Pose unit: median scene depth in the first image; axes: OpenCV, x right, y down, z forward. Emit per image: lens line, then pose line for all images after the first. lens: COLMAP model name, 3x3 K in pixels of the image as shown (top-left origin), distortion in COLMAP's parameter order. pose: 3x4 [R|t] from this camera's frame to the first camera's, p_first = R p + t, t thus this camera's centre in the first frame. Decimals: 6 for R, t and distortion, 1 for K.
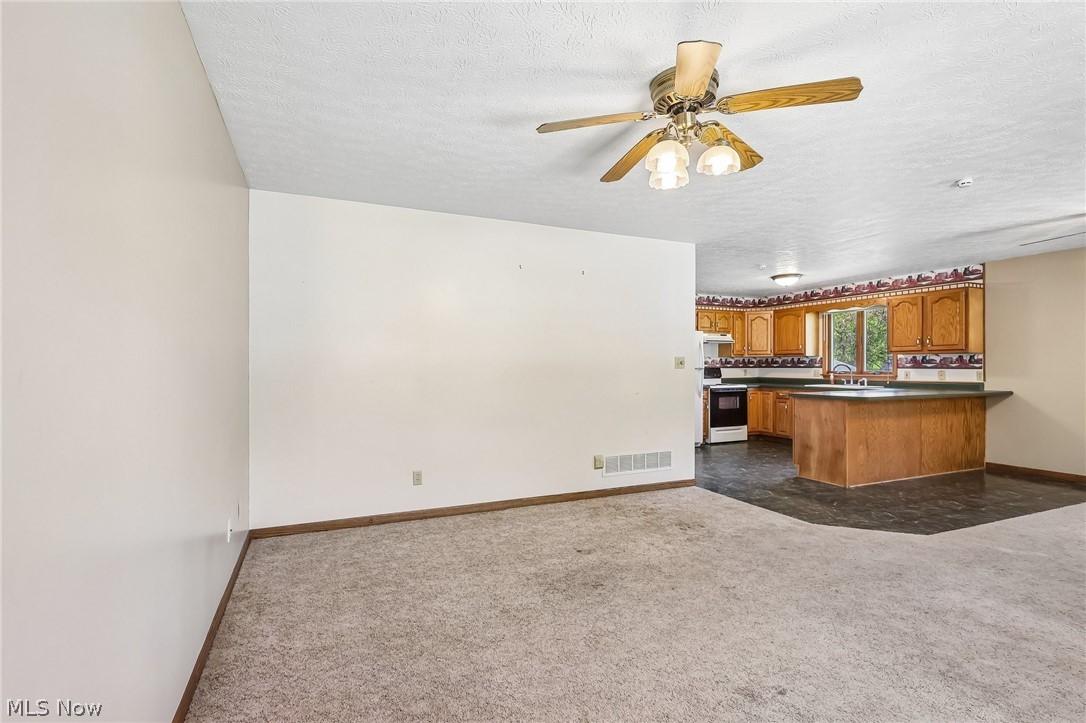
lens RADIAL K [[504.7, 0, 538.3], [0, 504.7, 366.0], [0, 0, 1]] dist [0.003168, 0.001017]
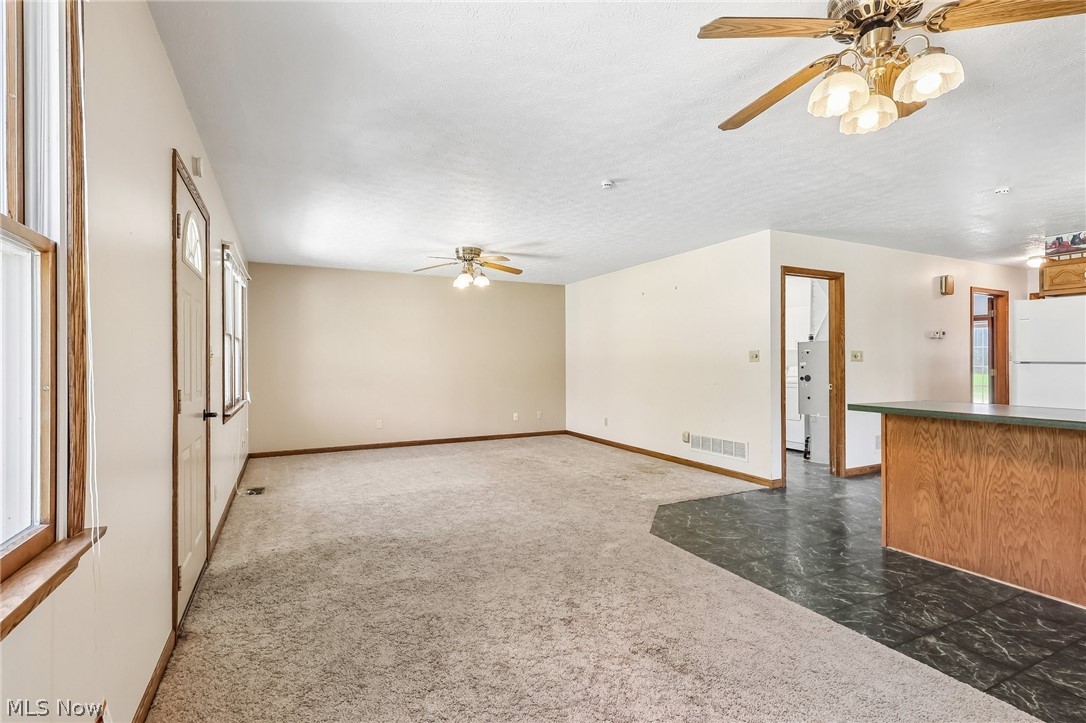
lens RADIAL K [[507.6, 0, 540.3], [0, 507.6, 359.1], [0, 0, 1]] dist [0.008593, 0.000308]
pose [[0.051734, -0.006136, -0.998642, 0.930402], [0.001900, 0.999980, -0.006045, 0.003370], [0.998659, -0.001585, 0.051745, 0.397047]]
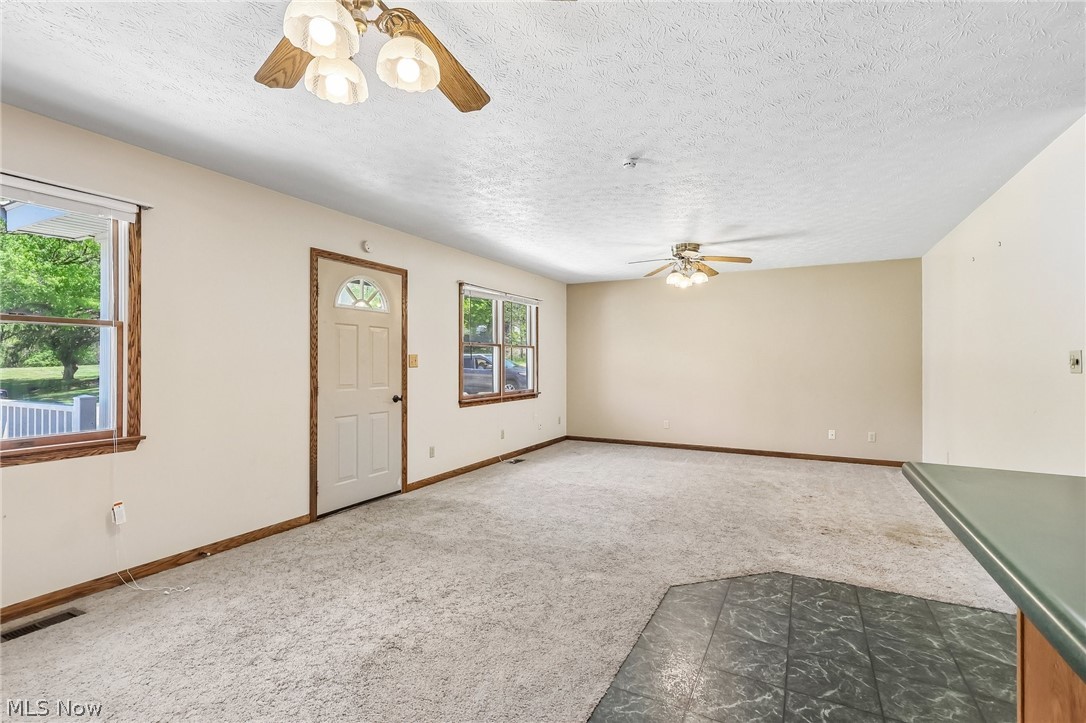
lens RADIAL K [[507.6, 0, 540.3], [0, 507.6, 359.1], [0, 0, 1]] dist [0.008593, 0.000308]
pose [[-0.779495, -0.005215, -0.626386, 0.756327], [-0.004733, 0.999986, -0.002435, -0.004466], [0.626390, 0.001066, -0.779509, 0.793113]]
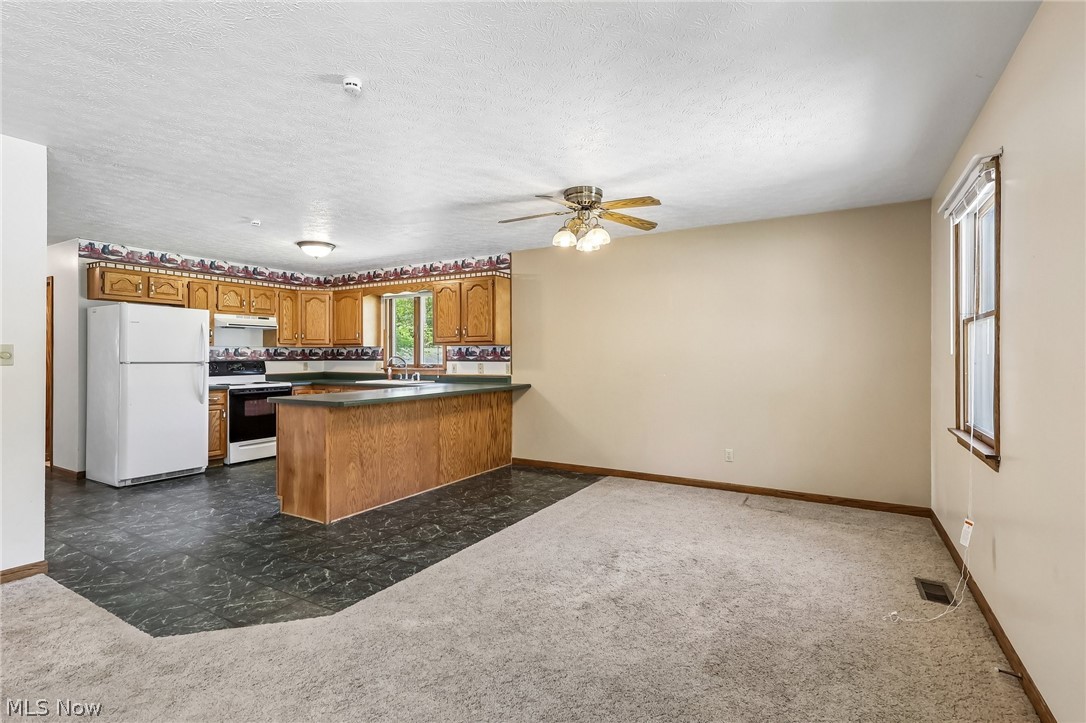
lens RADIAL K [[509.5, 0, 542.6], [0, 509.5, 355.6], [0, 0, 1]] dist [0.008369, 0.001190]
pose [[0.811081, 0.000600, 0.584933, 0.321906], [0.000713, 0.999998, -0.002015, -0.003372], [-0.584933, 0.002051, 0.811079, 0.155066]]
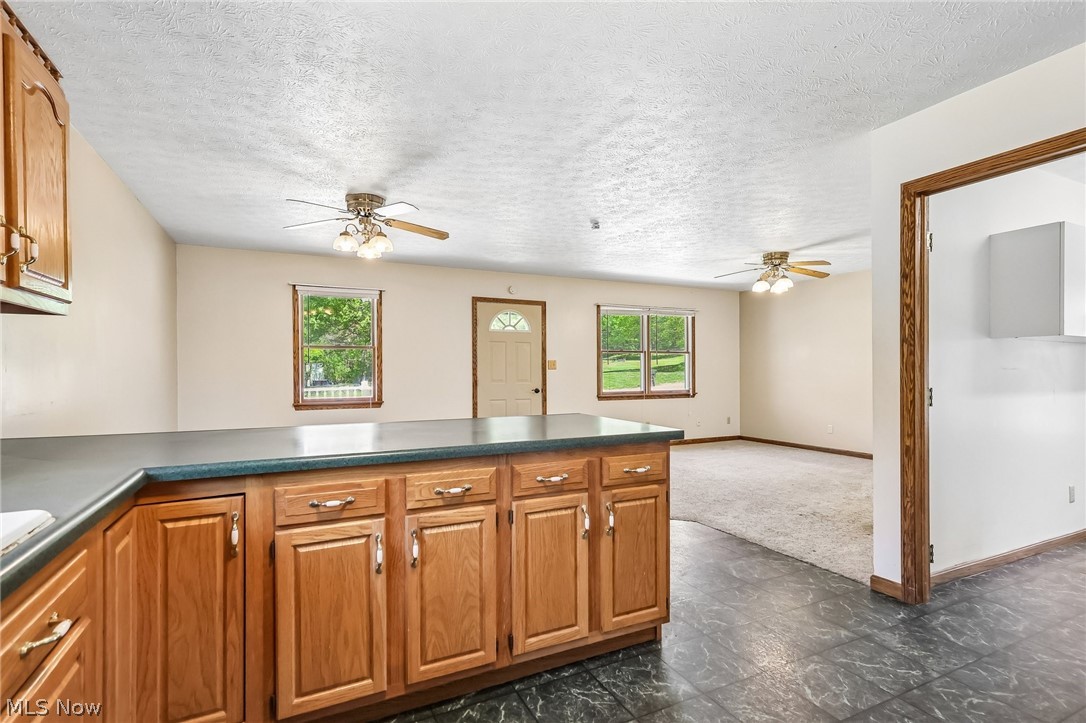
lens RADIAL K [[515.1, 0, 534.4], [0, 515.1, 371.5], [0, 0, 1]] dist [0.001689, 0.000337]
pose [[-0.999127, 0.002432, -0.041699, 0.522384], [0.002177, 0.999979, 0.006158, 0.004129], [0.041713, 0.006062, -0.999111, 1.155614]]
